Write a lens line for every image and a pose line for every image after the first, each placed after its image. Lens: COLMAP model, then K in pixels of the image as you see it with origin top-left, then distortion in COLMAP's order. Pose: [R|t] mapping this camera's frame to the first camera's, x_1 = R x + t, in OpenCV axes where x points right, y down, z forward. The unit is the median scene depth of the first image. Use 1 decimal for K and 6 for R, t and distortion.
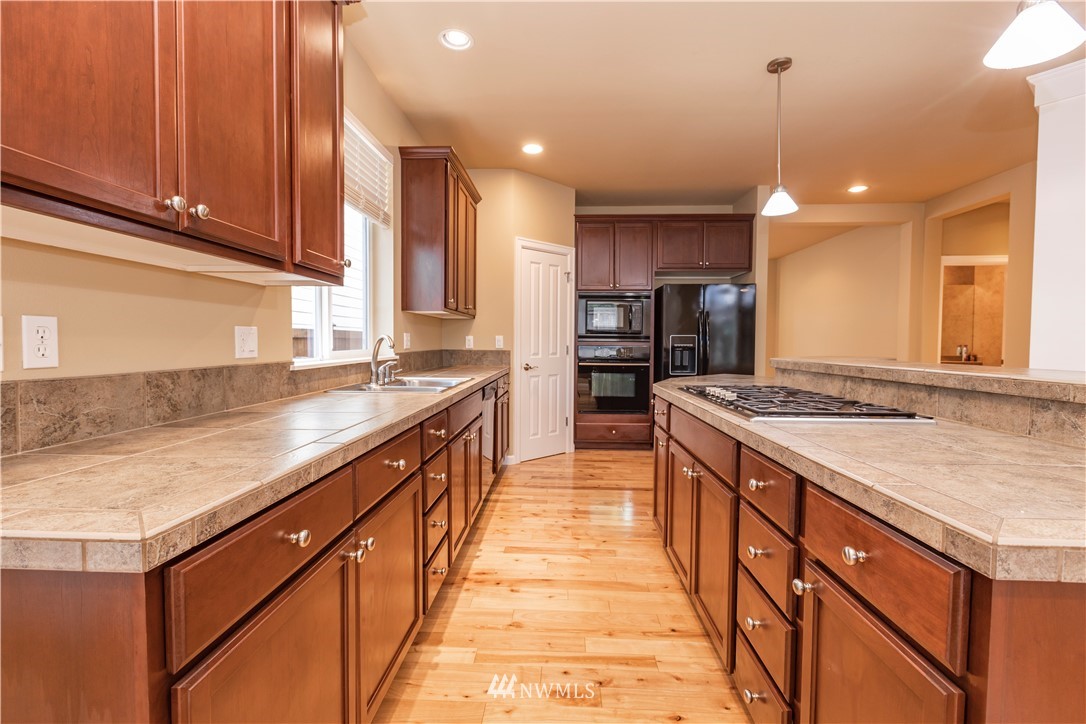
lens RADIAL K [[491.2, 0, 537.8], [0, 491.2, 358.8], [0, 0, 1]] dist [-0.009264, -0.000459]
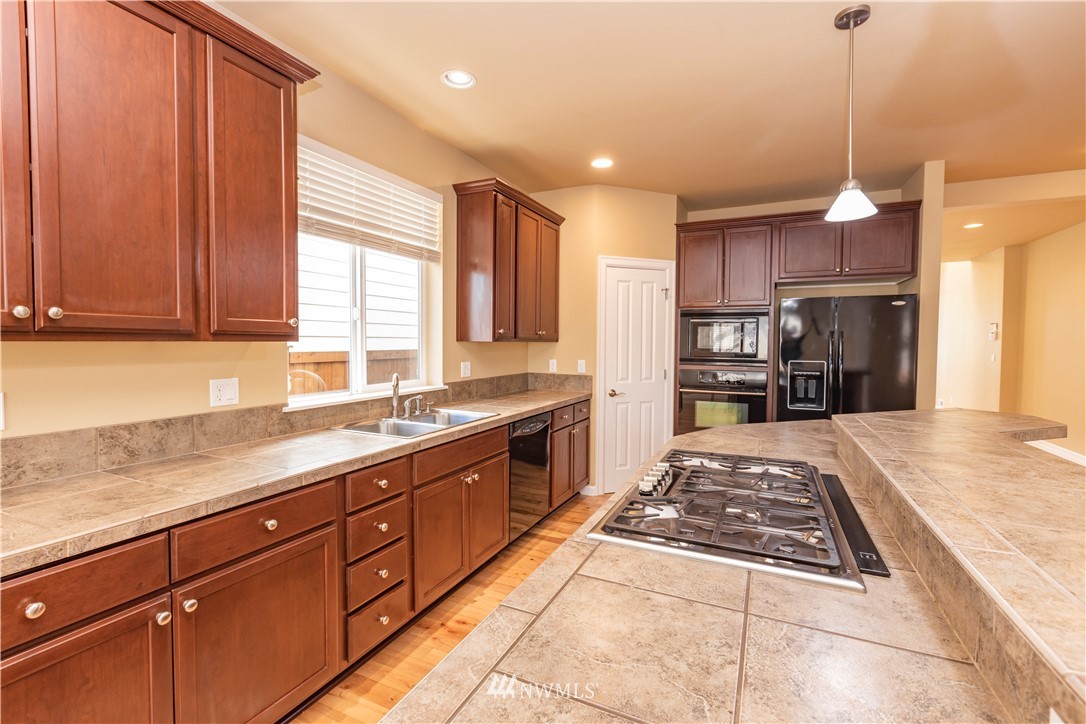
lens RADIAL K [[491.2, 0, 538.9], [0, 491.2, 358.3], [0, 0, 1]] dist [-0.009264, -0.000459]
pose [[0.920409, 0.014449, -0.390689, 0.296266], [-0.014661, 0.999890, 0.002440, -0.069010], [0.390681, 0.003482, 0.920520, 0.117549]]
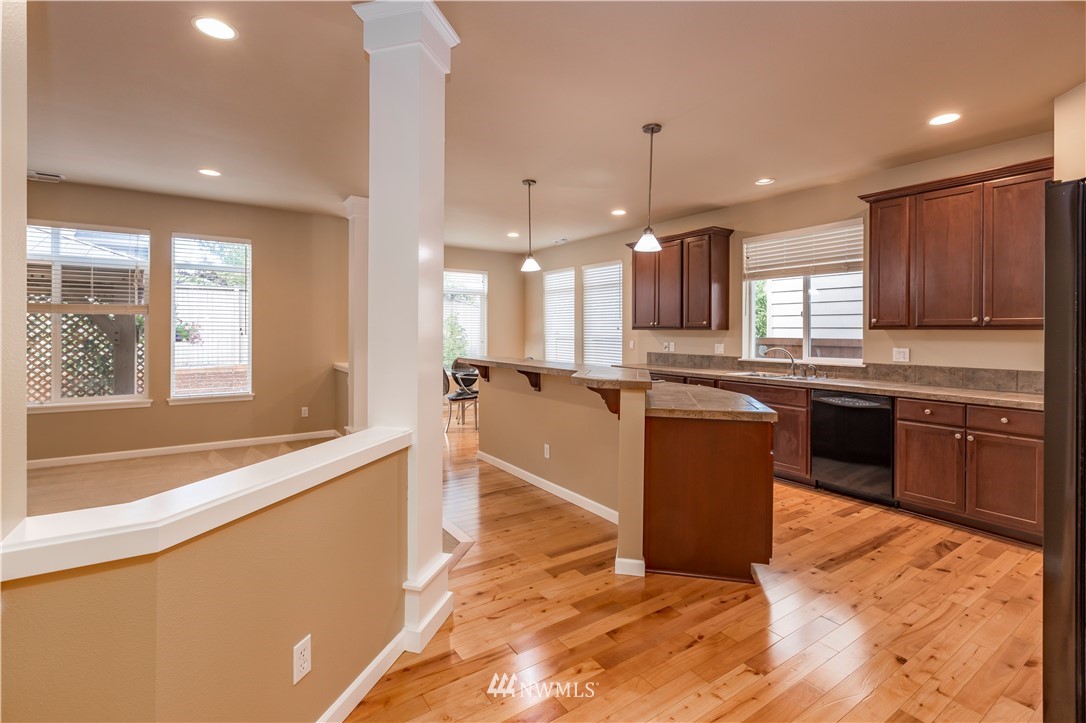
lens RADIAL K [[491.2, 0, 529.5], [0, 491.2, 325.5], [0, 0, 1]] dist [-0.009264, -0.000459]
pose [[-0.810469, -0.006310, -0.585747, 1.210726], [-0.022023, 0.999563, 0.019704, -0.117954], [0.585367, 0.028870, -0.810254, 1.529690]]
